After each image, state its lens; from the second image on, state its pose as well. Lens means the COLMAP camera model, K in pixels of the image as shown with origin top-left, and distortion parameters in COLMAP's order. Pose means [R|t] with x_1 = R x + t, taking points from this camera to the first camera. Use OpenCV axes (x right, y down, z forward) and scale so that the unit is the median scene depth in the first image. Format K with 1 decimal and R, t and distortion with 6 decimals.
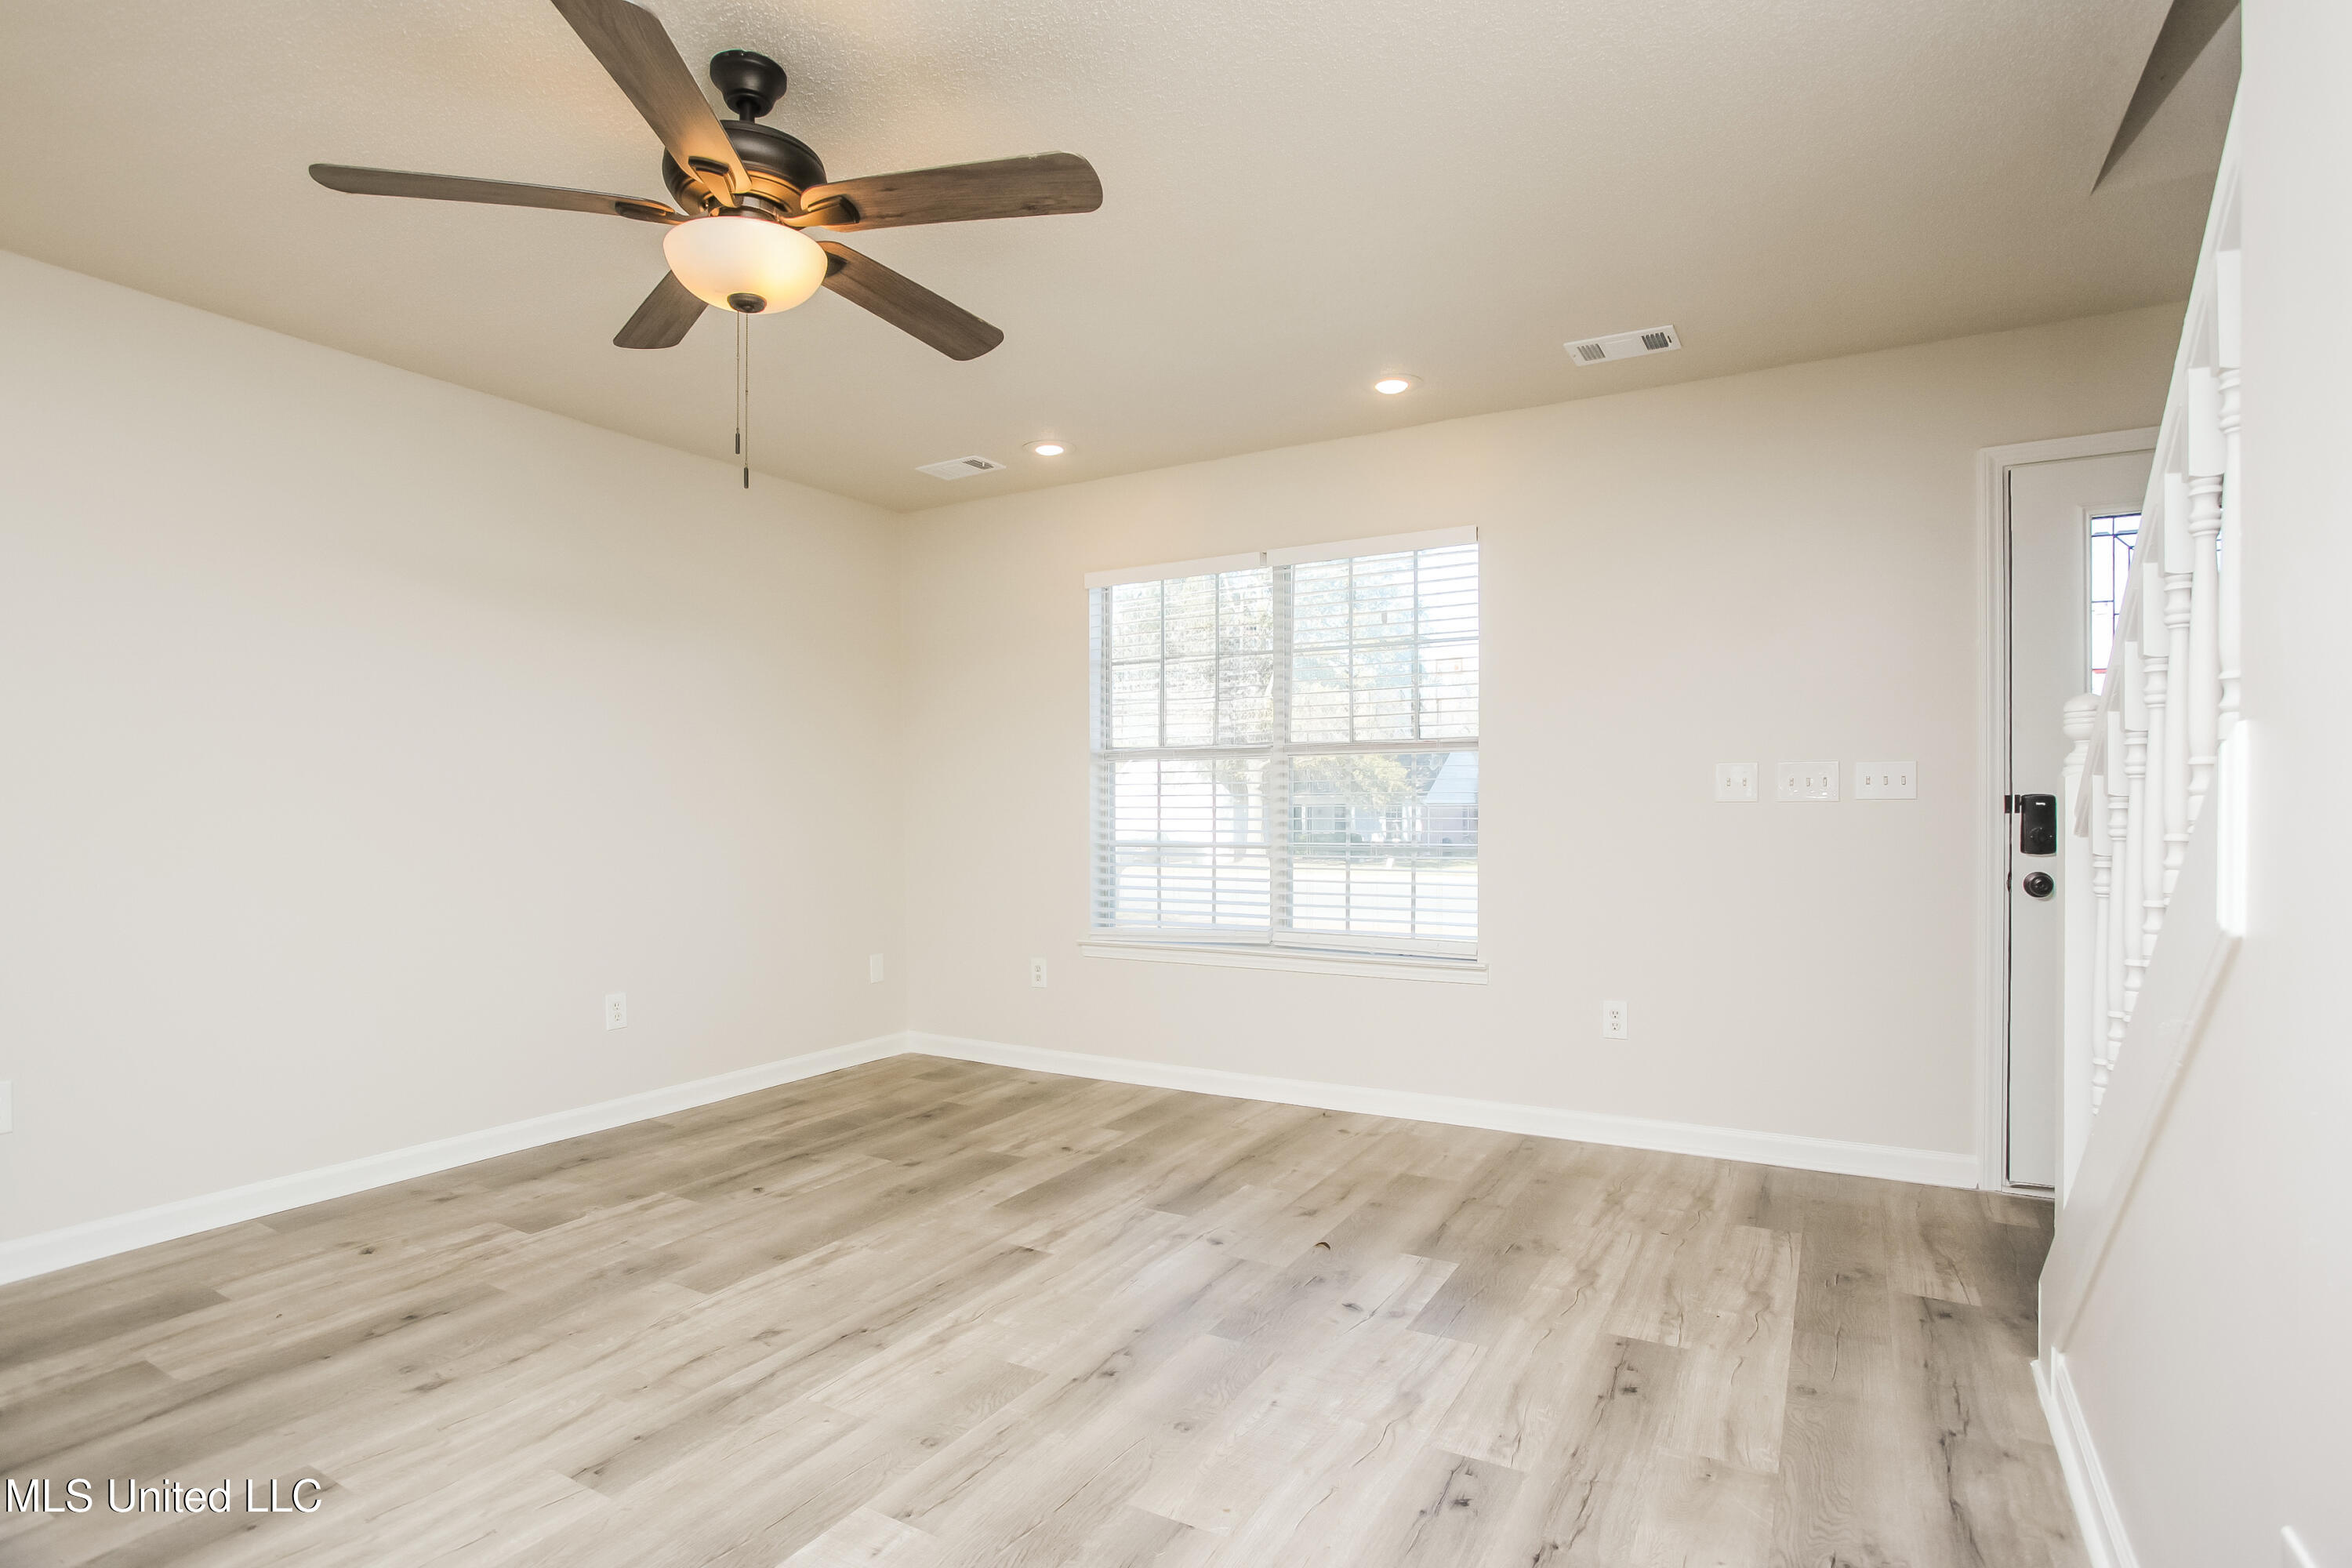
lens RADIAL K [[1160.8, 0, 1165.2], [0, 1160.8, 796.5], [0, 0, 1]] dist [0.000837, 0.001293]
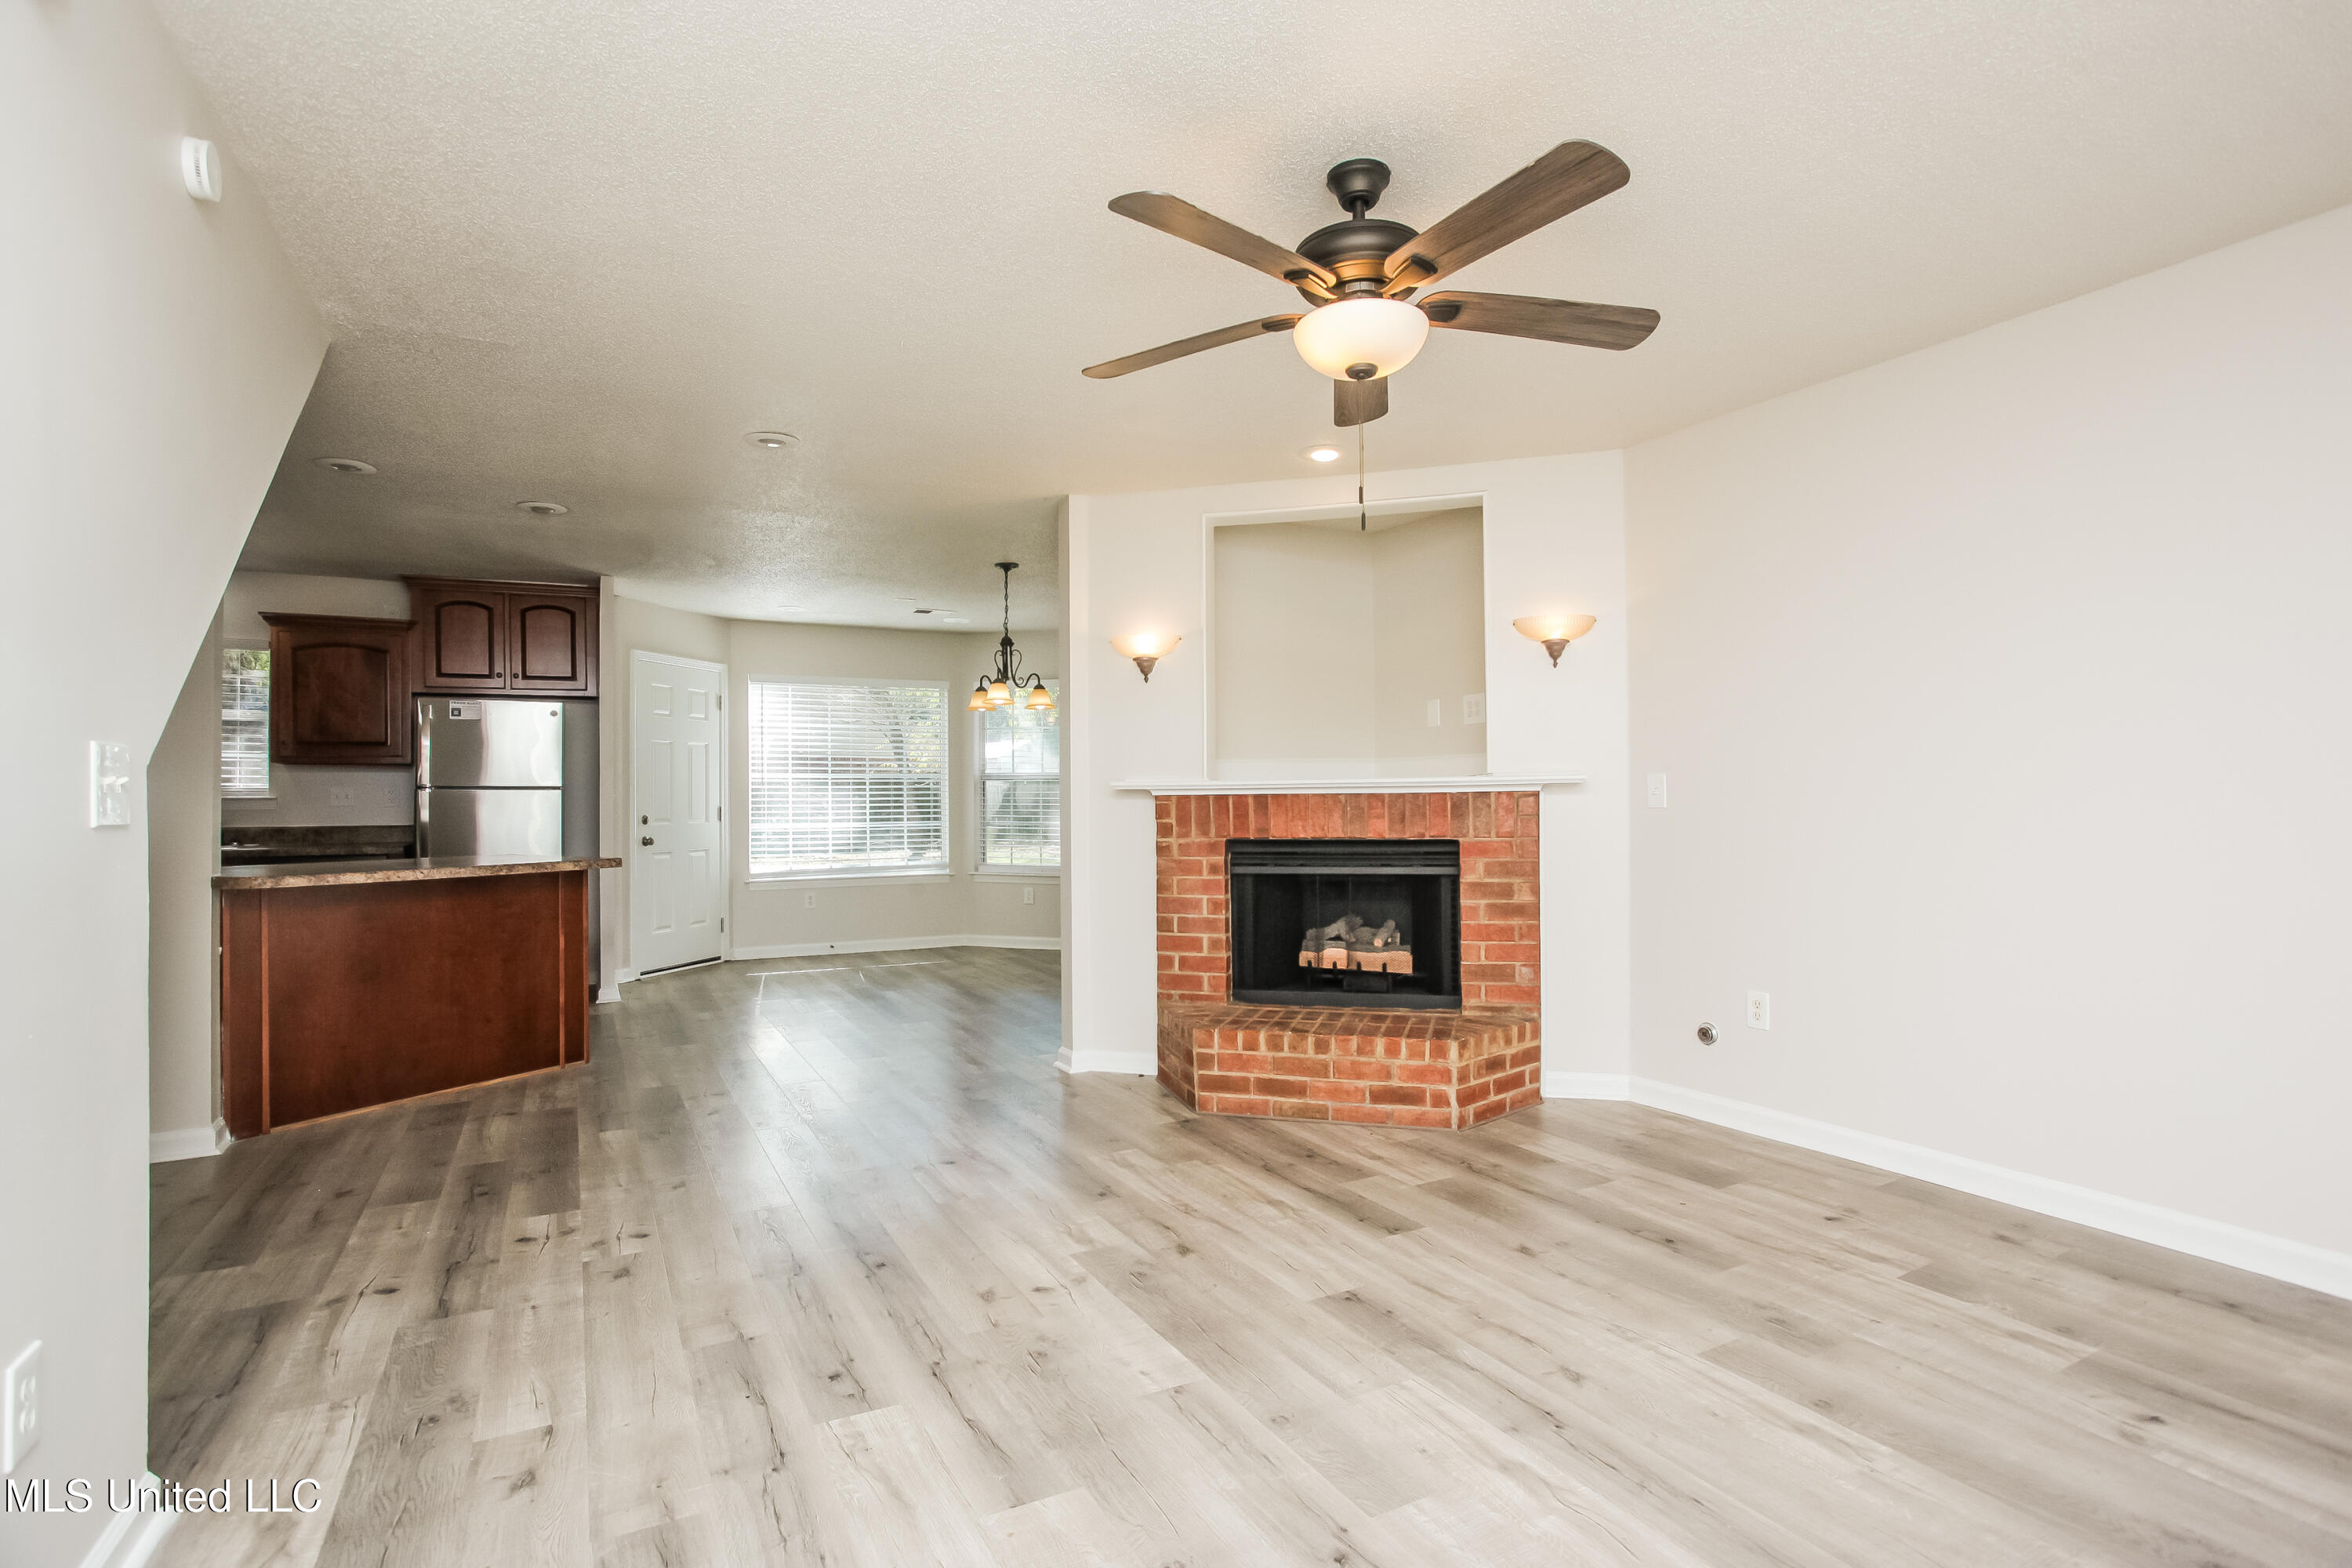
lens RADIAL K [[1160.8, 0, 1165.2], [0, 1160.8, 796.5], [0, 0, 1]] dist [0.000837, 0.001293]
pose [[-0.508984, 0.006424, -0.860752, 0.515301], [0.016969, 0.999853, -0.002573, 0.004233], [0.860609, -0.015916, -0.509018, 1.021189]]
